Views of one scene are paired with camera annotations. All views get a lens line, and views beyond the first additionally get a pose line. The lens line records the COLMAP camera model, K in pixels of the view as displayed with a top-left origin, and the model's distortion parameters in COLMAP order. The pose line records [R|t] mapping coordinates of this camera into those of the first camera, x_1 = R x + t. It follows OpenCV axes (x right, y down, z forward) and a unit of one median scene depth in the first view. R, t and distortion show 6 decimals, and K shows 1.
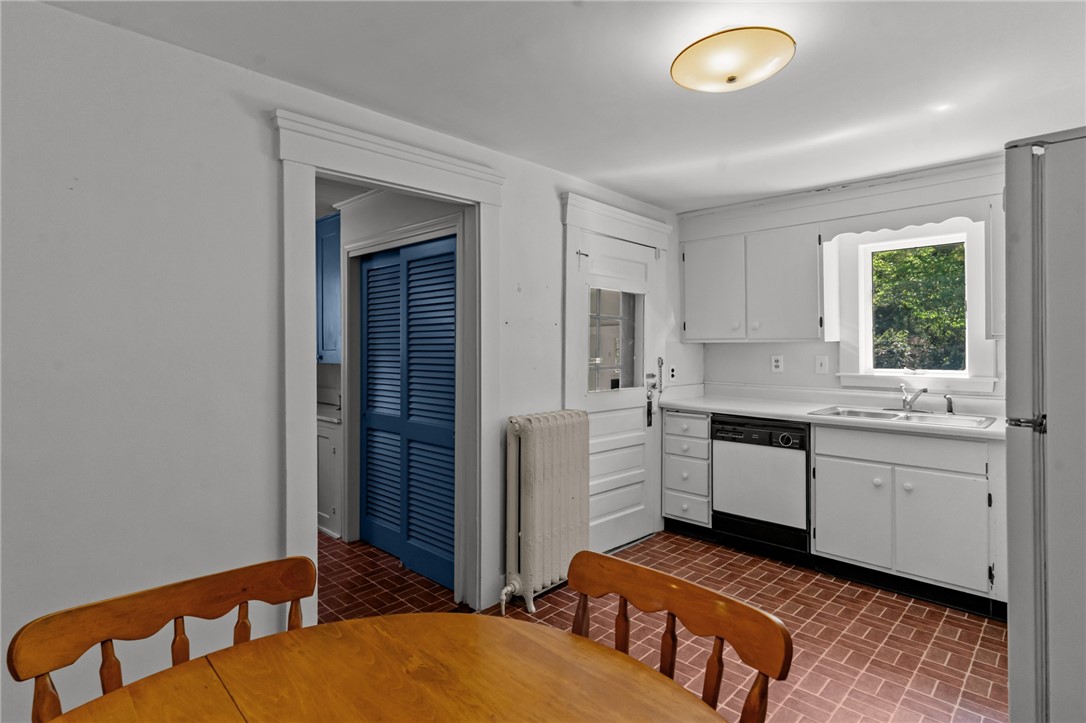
lens RADIAL K [[546.0, 0, 564.4], [0, 546.0, 344.3], [0, 0, 1]] dist [0.009225, 0.000000]
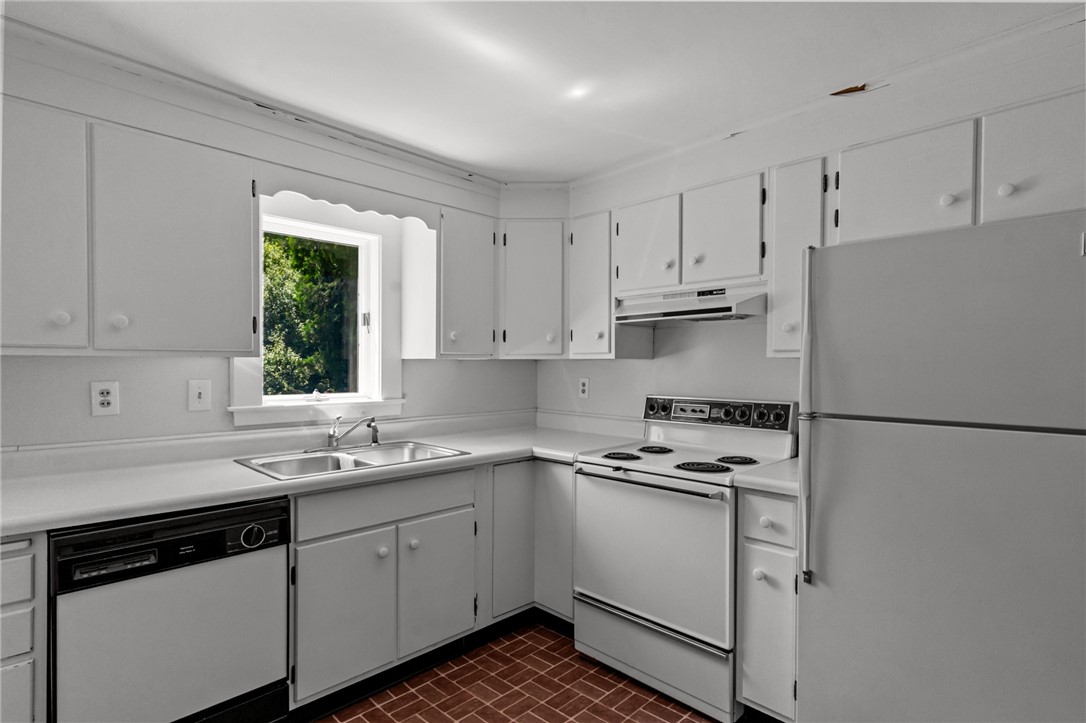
lens RADIAL K [[546.0, 0, 538.9], [0, 546.0, 370.6], [0, 0, 1]] dist [0.009225, 0.000000]
pose [[0.048488, -0.010524, 0.998768, -0.127340], [-0.009911, 0.999890, 0.011016, -0.000174], [-0.998775, -0.010433, 0.048379, 0.682536]]
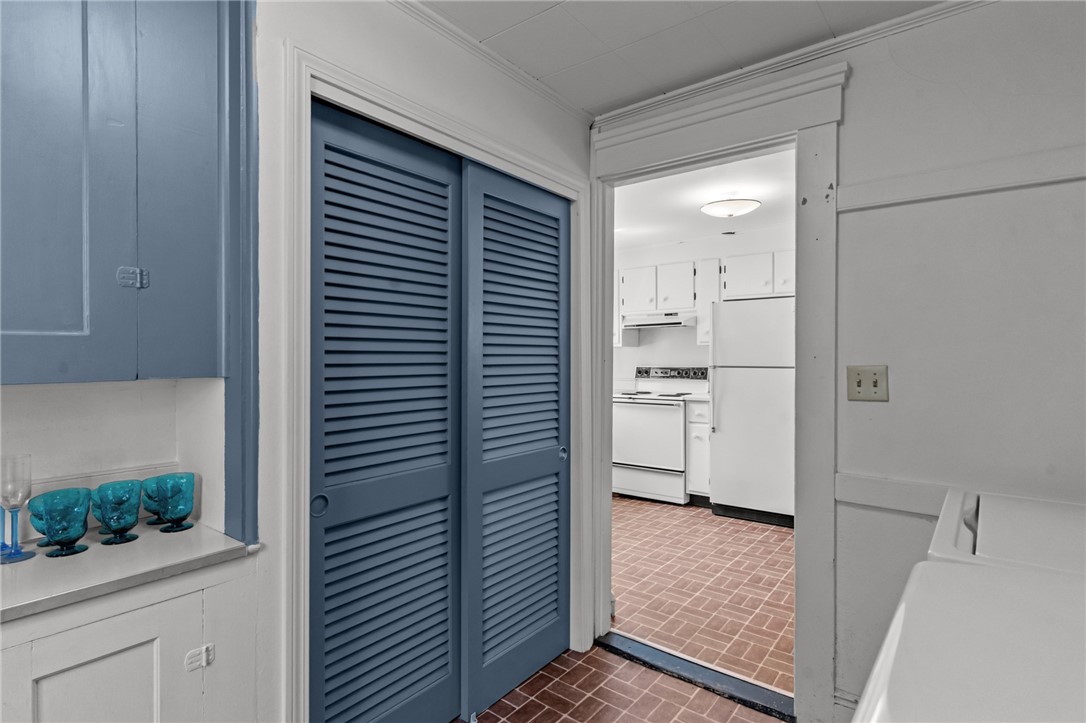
lens RADIAL K [[546.0, 0, 536.7], [0, 546.0, 354.0], [0, 0, 1]] dist [0.009225, 0.000000]
pose [[-0.056777, 0.005242, 0.998373, -0.876651], [-0.004550, 0.999974, -0.005509, 0.022025], [-0.998377, -0.004855, -0.056751, 0.946639]]
